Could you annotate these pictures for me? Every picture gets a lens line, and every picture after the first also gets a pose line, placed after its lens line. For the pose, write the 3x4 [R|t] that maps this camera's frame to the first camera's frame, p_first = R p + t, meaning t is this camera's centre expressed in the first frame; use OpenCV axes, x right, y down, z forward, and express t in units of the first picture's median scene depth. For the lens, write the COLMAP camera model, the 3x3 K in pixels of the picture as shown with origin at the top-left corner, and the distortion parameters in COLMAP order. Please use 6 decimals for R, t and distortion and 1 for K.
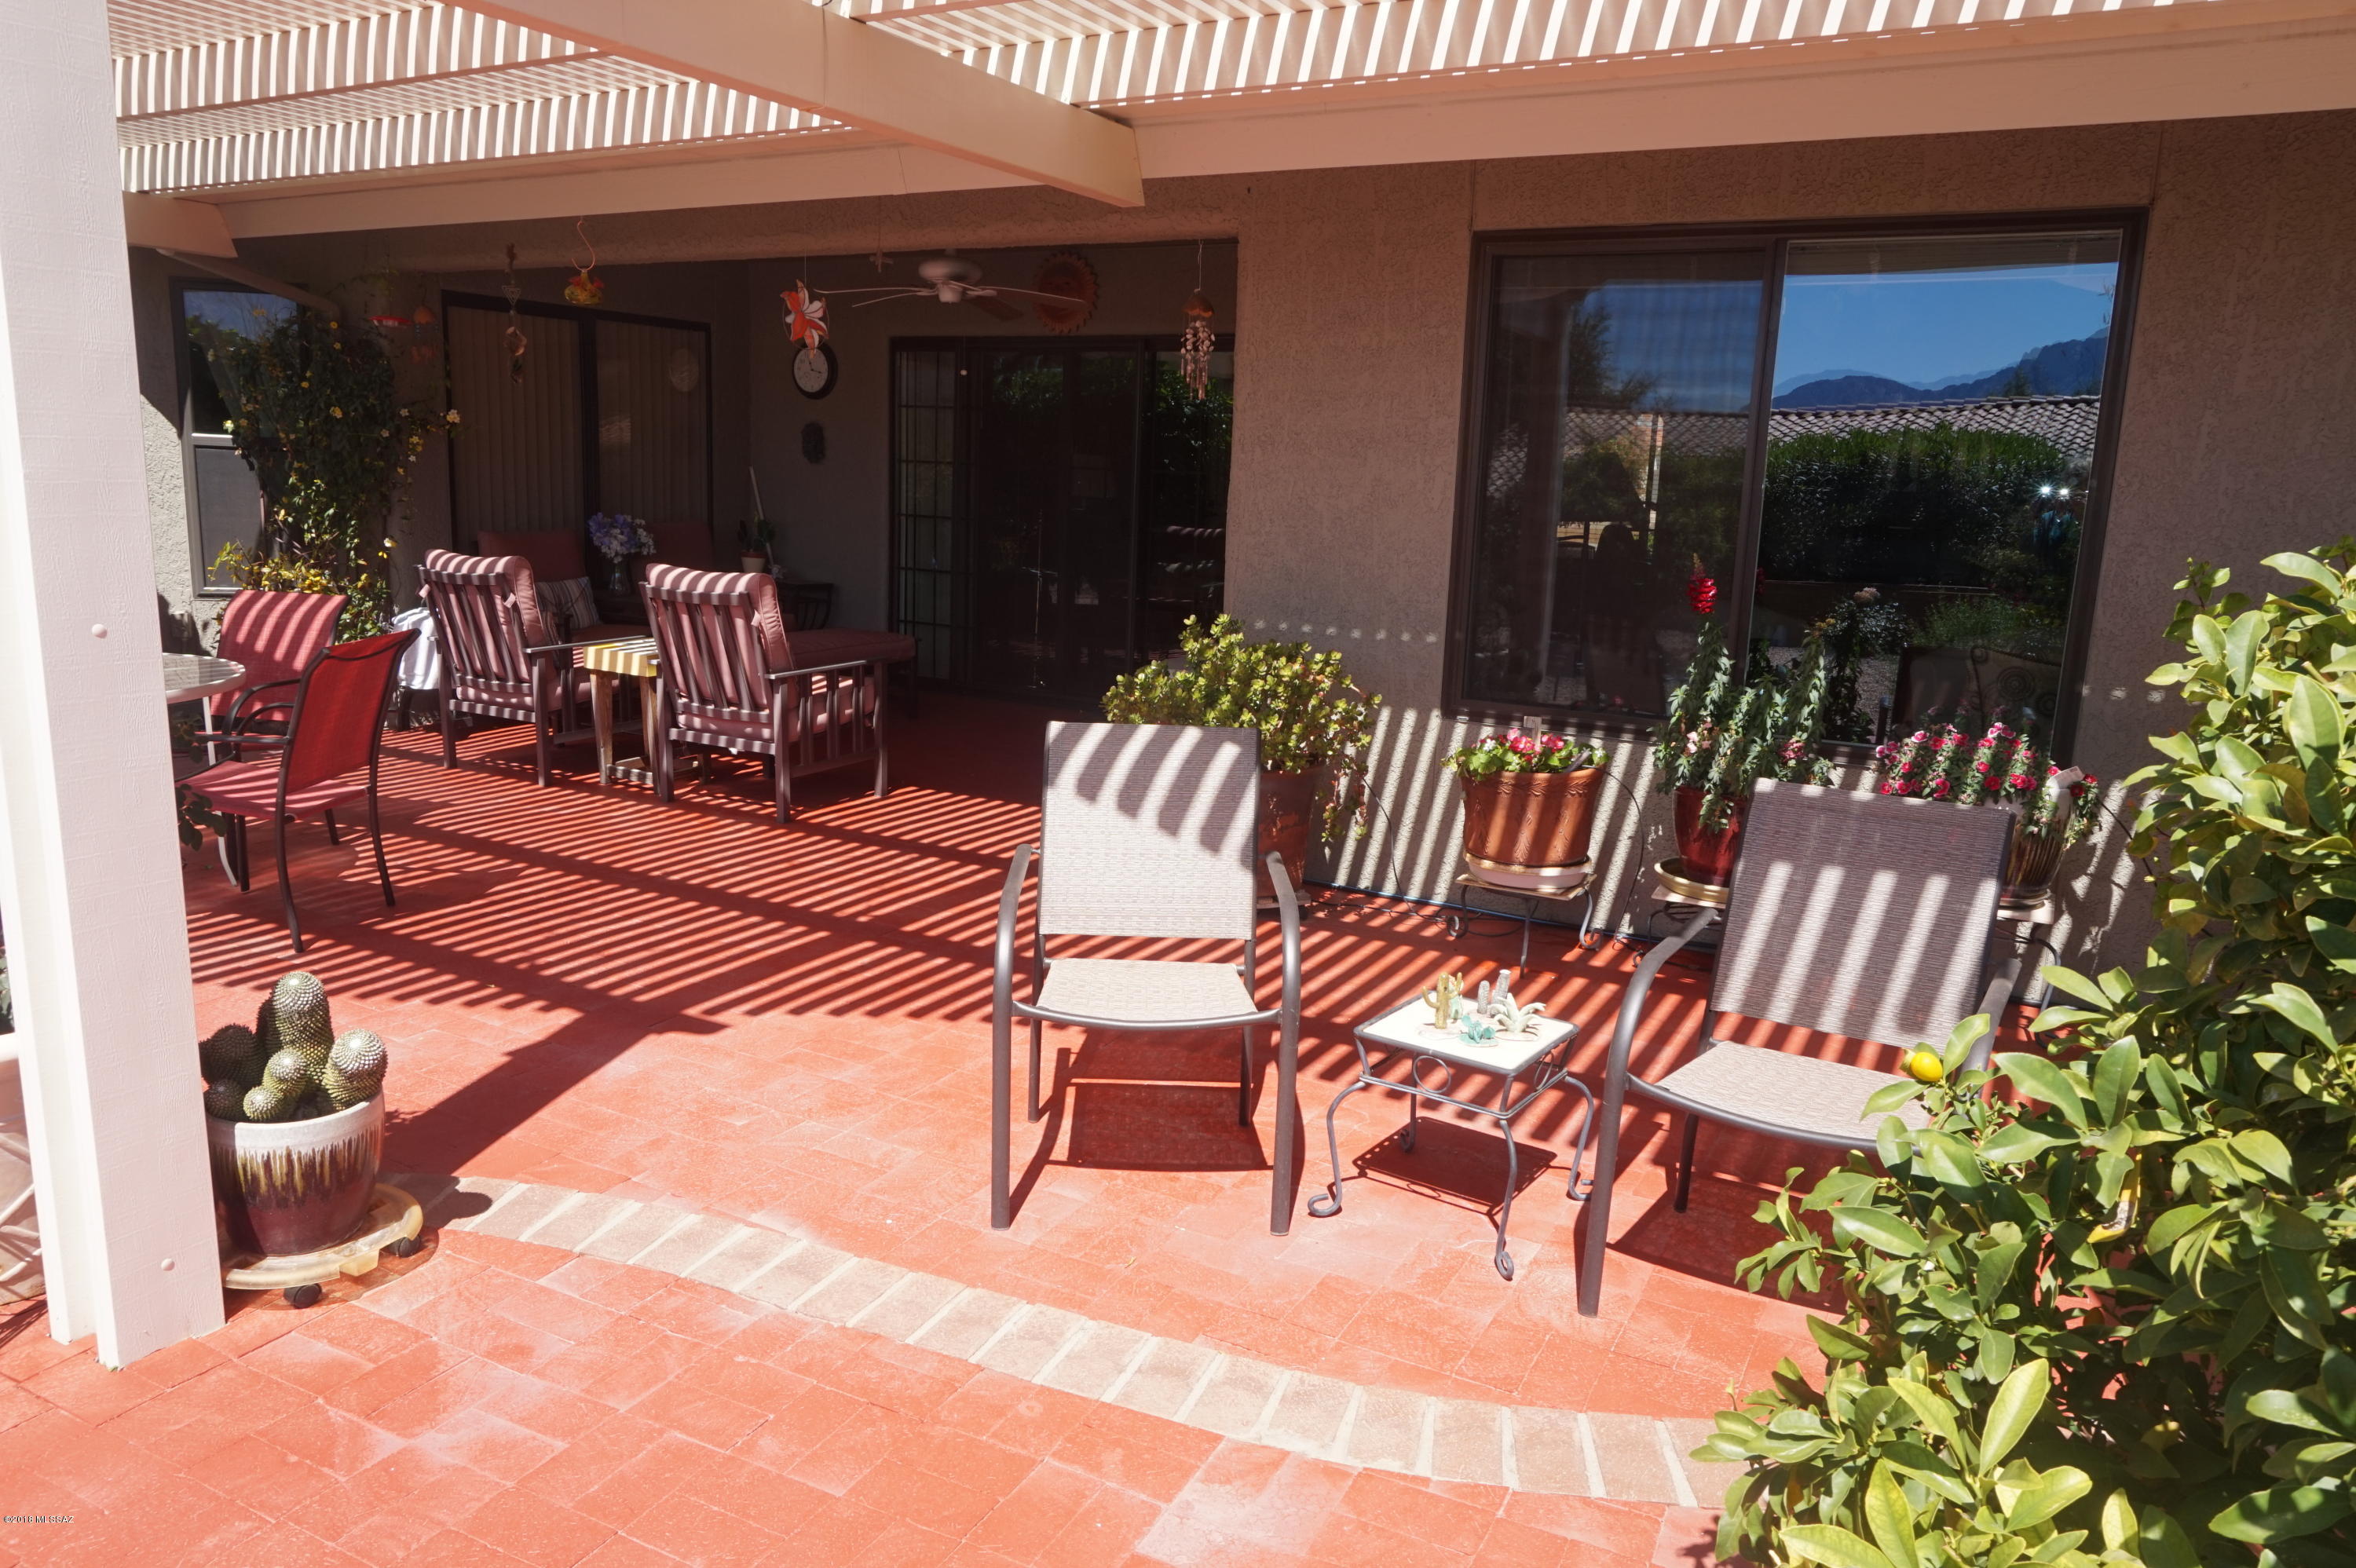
lens RADIAL K [[1619.2, 0, 1214.7], [0, 1619.2, 789.8], [0, 0, 1]] dist [-0.022376, 0.003055]
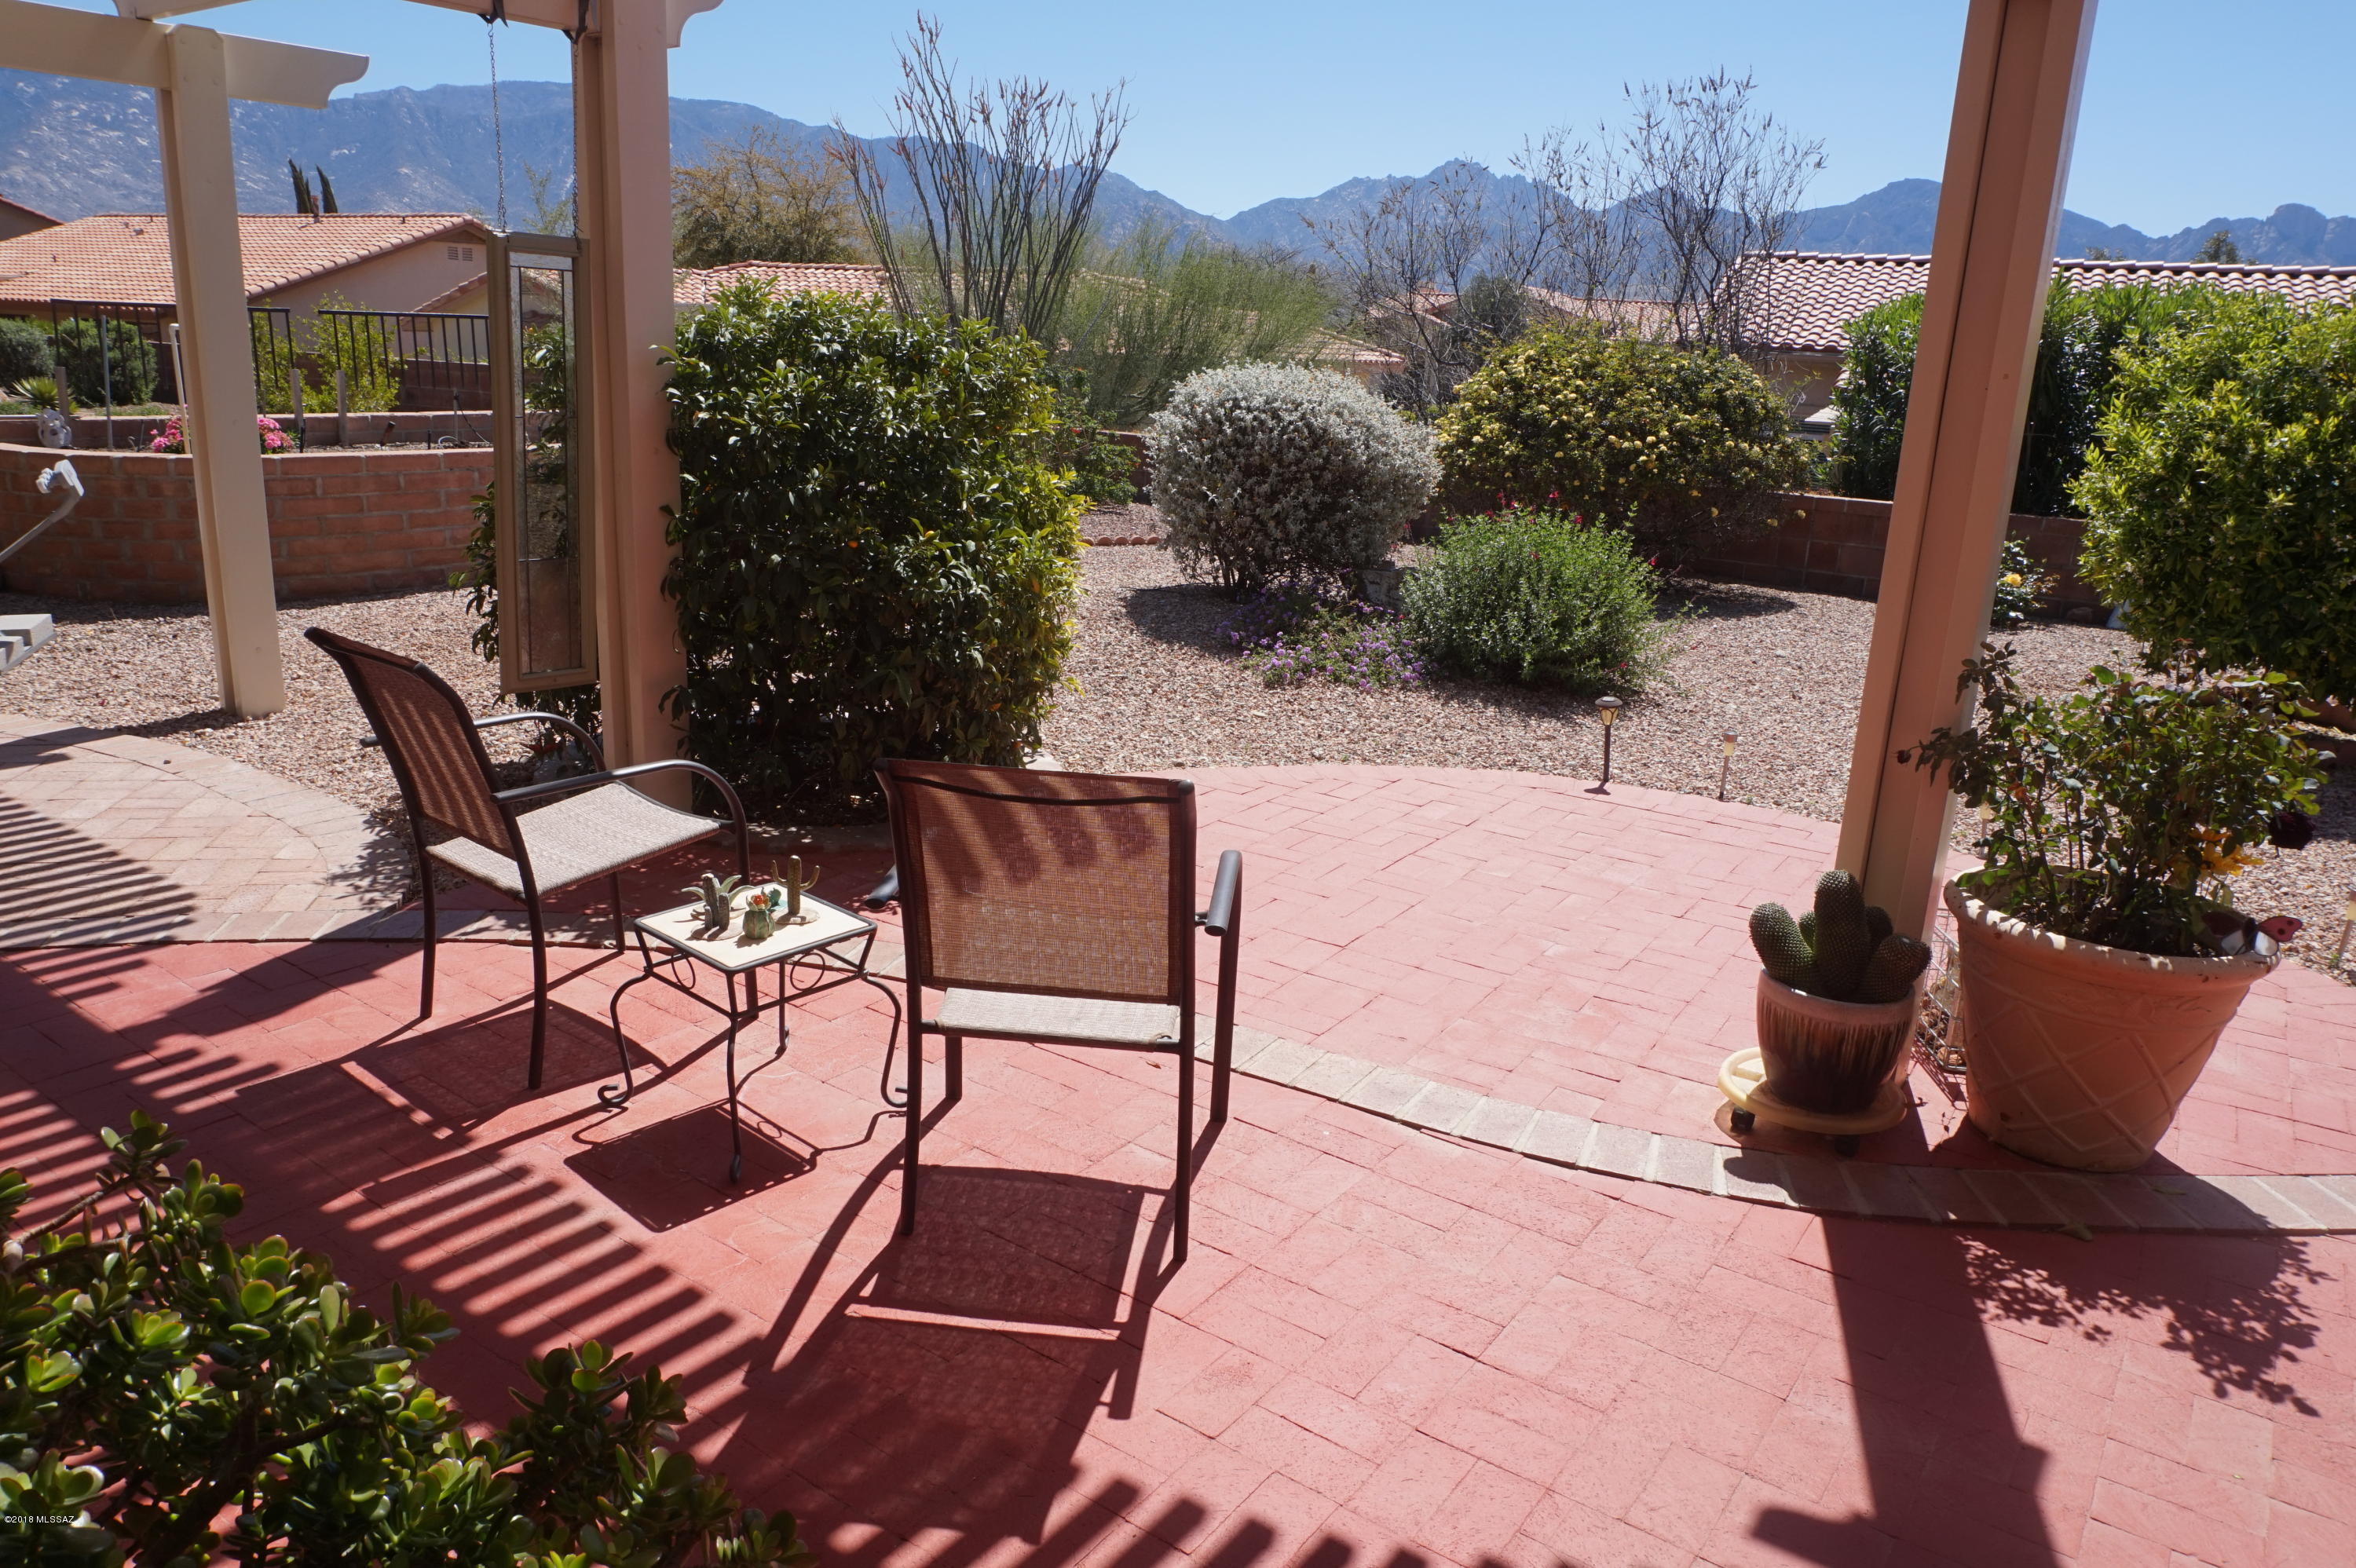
lens RADIAL K [[1615.1, 0, 1169.6], [0, 1615.1, 780.8], [0, 0, 1]] dist [-0.050015, 0.026163]
pose [[-0.988192, -0.107700, 0.108983, -0.144366], [-0.046747, 0.889289, 0.454950, -0.294322], [-0.145916, 0.444483, -0.883823, 1.373751]]
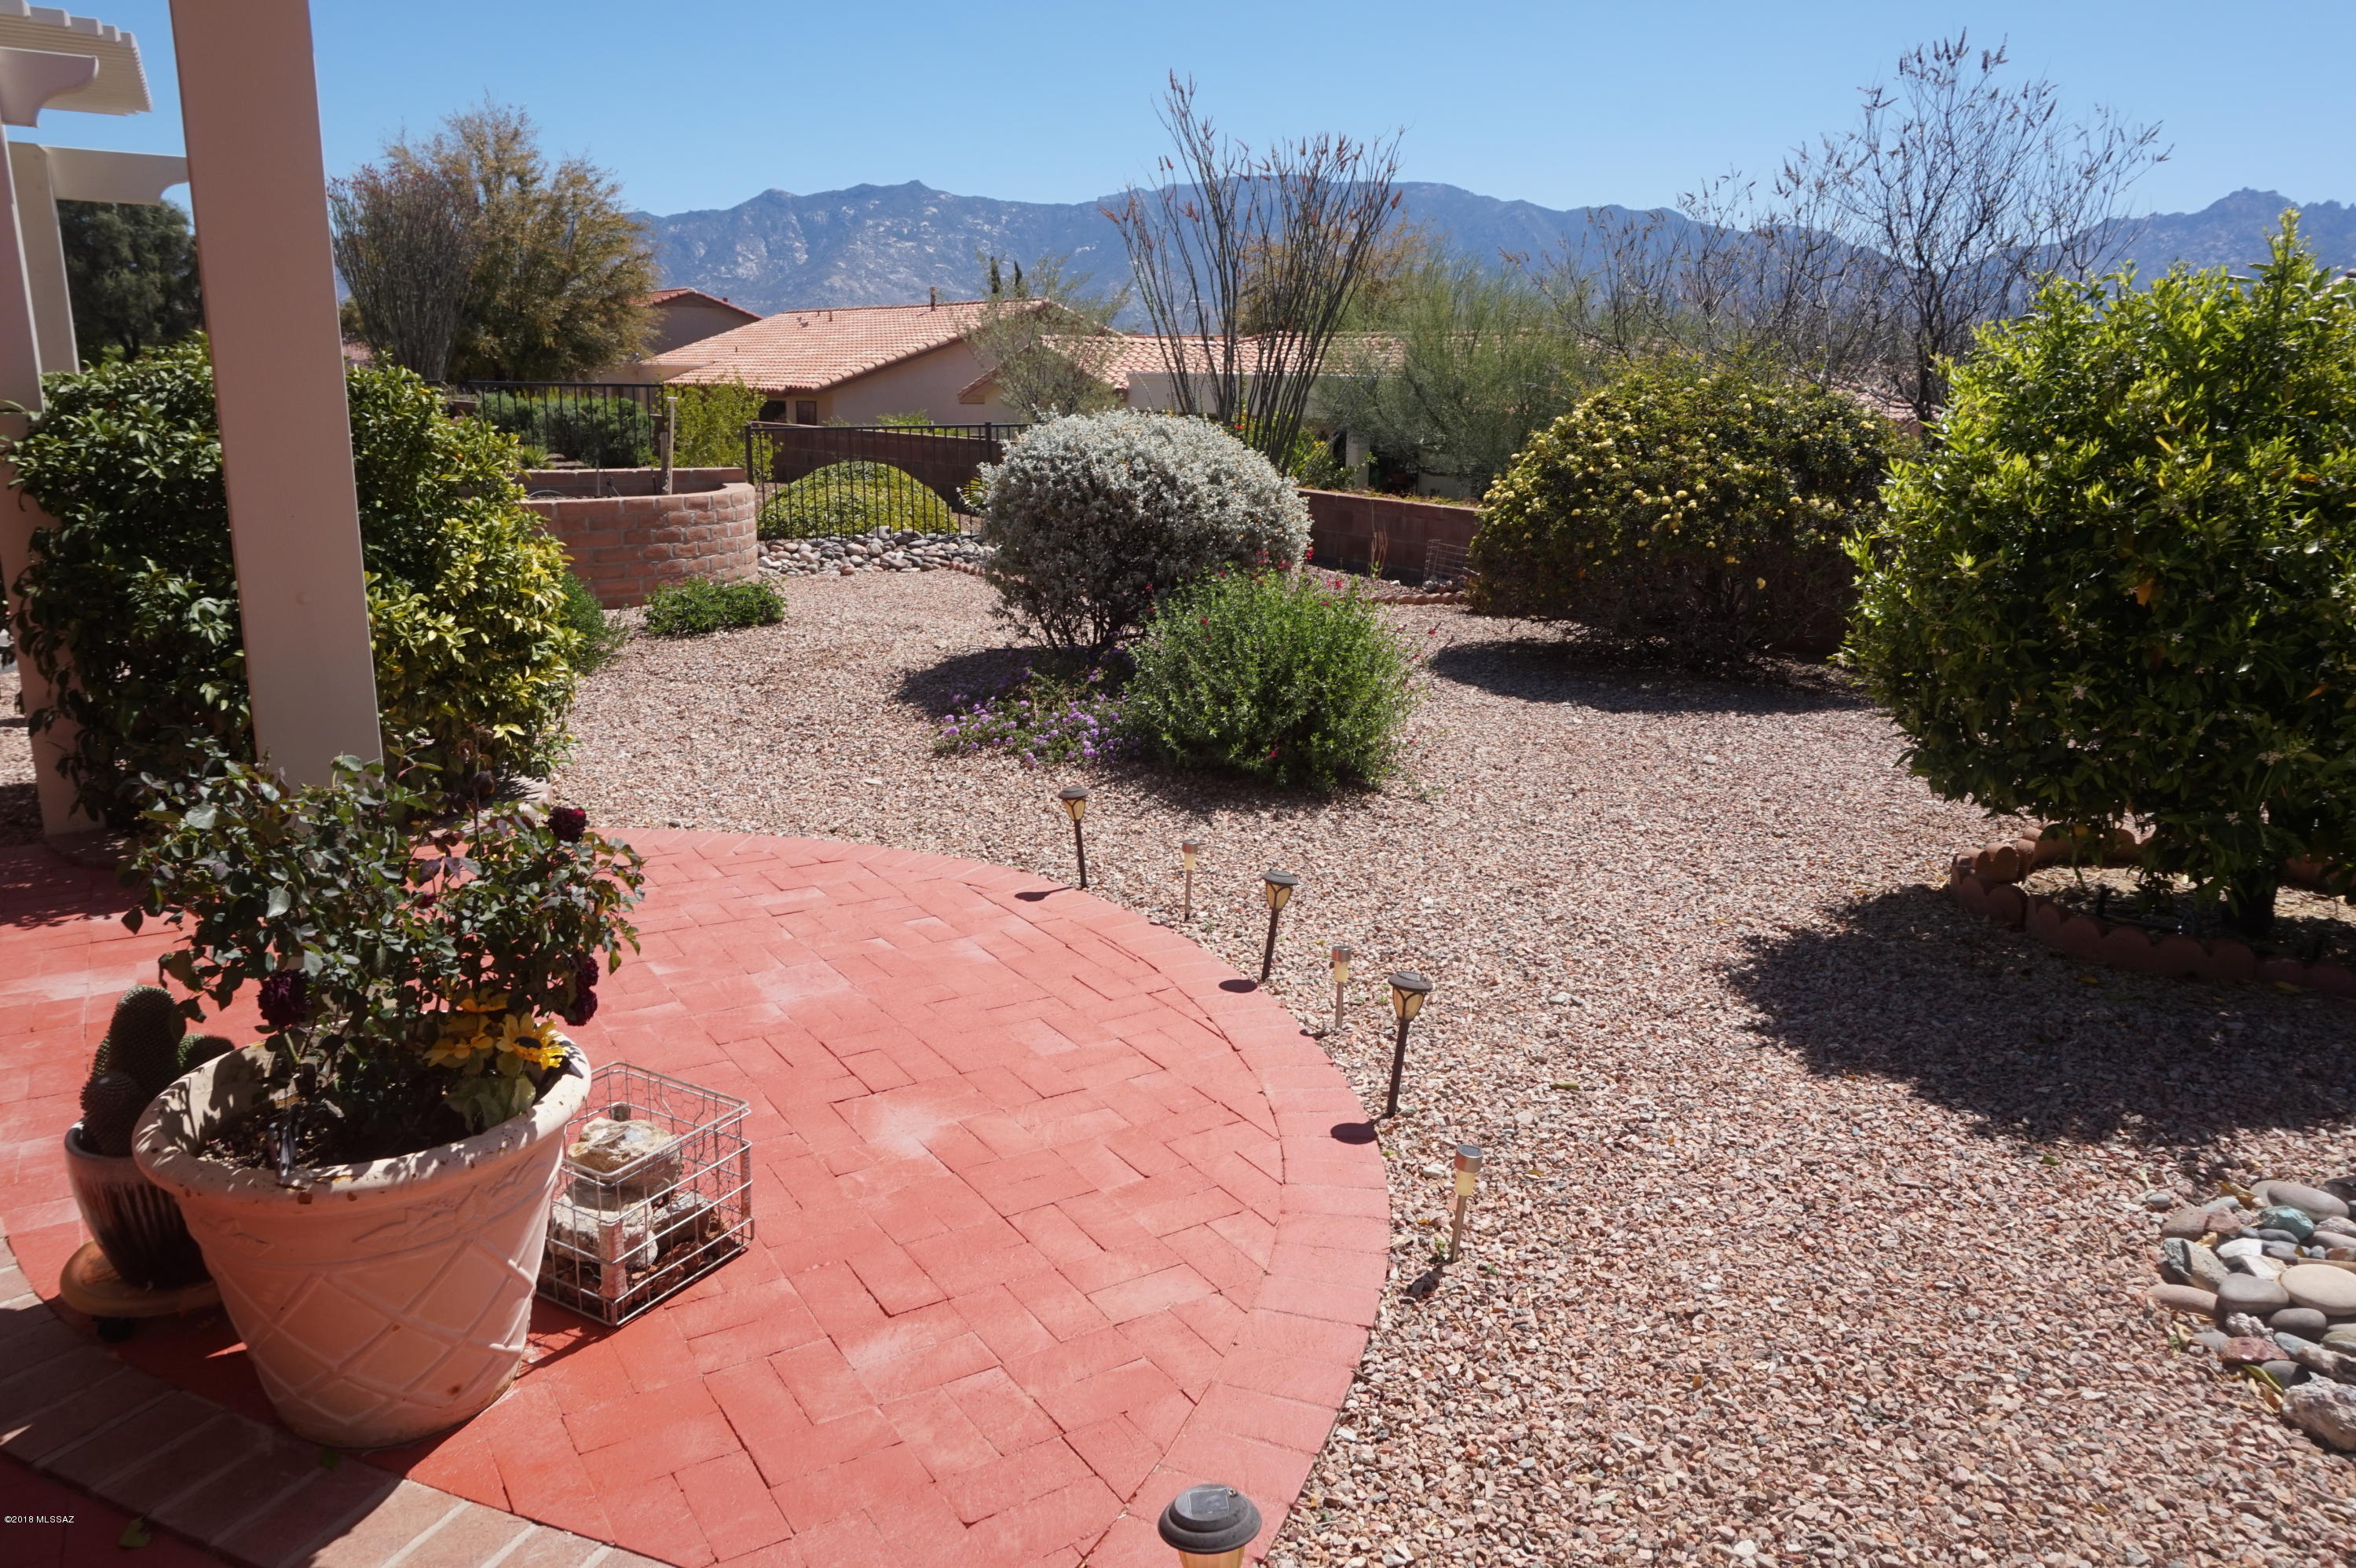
lens RADIAL K [[1607.5, 0, 1178.0], [0, 1607.5, 784.0], [0, 0, 1]] dist [-0.034774, -0.000370]
pose [[-0.849783, -0.172510, 0.498106, -1.017516], [0.060552, 0.906733, 0.417335, -0.228104], [-0.523643, 0.384805, -0.760081, 0.898421]]
